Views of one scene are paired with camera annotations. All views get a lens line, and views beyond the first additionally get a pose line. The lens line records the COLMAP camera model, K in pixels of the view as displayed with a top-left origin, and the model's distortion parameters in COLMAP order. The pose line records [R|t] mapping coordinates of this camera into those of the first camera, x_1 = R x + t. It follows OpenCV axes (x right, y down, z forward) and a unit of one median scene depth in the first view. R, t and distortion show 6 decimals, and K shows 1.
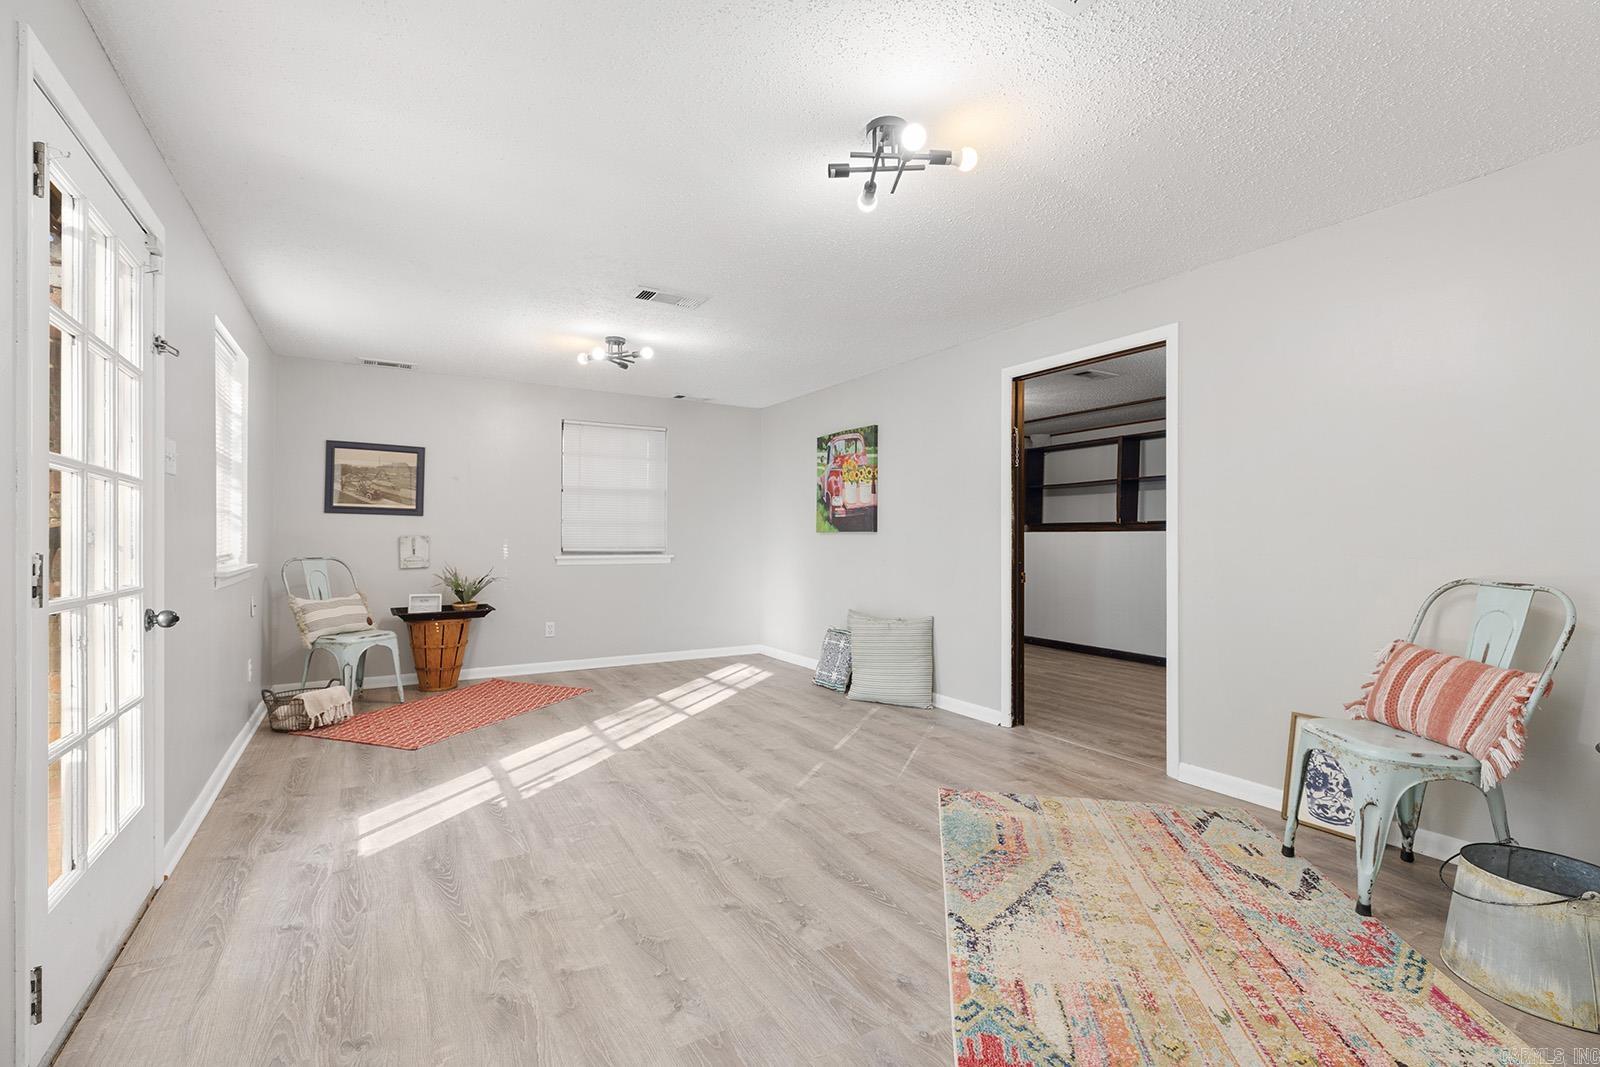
lens RADIAL K [[737.9, 0, 800.3], [0, 737.9, 537.2], [0, 0, 1]] dist [0.000416, 0.000157]
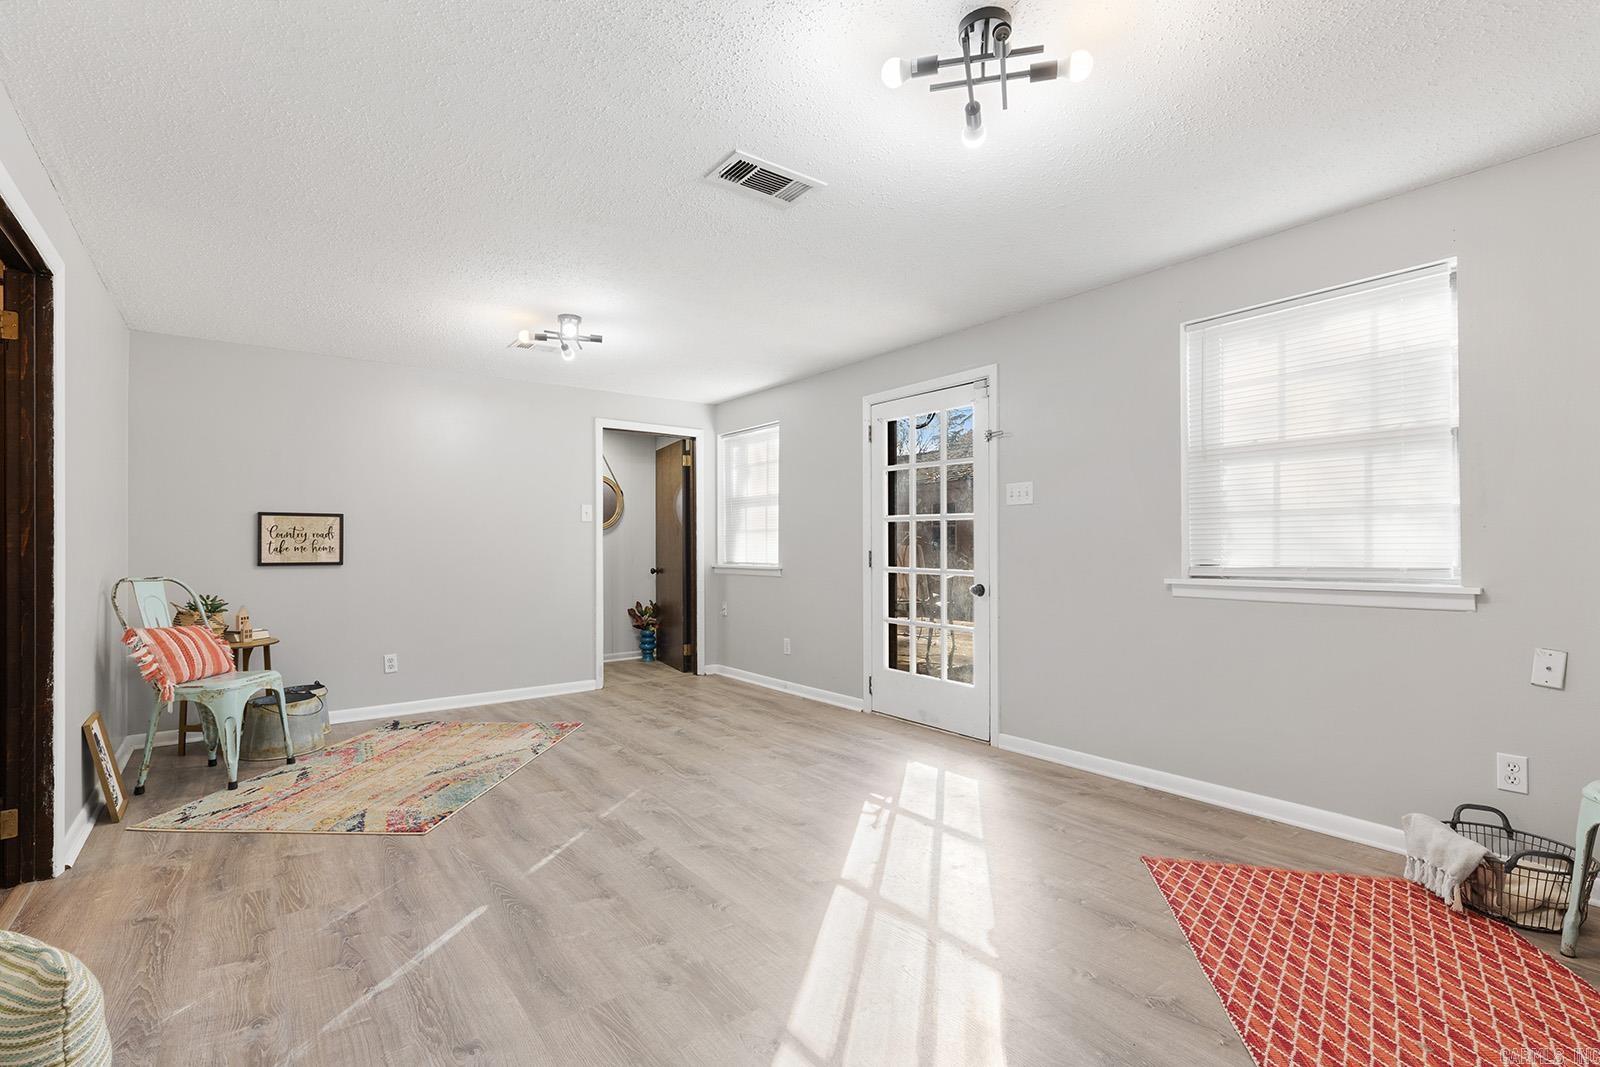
lens RADIAL K [[737.9, 0, 800.3], [0, 737.9, 539.6], [0, 0, 1]] dist [0.000416, 0.000157]
pose [[-0.993445, 0.003049, -0.114268, -0.168821], [0.003879, 0.999968, -0.007037, -0.002763], [0.114243, -0.007434, -0.993425, 2.048488]]
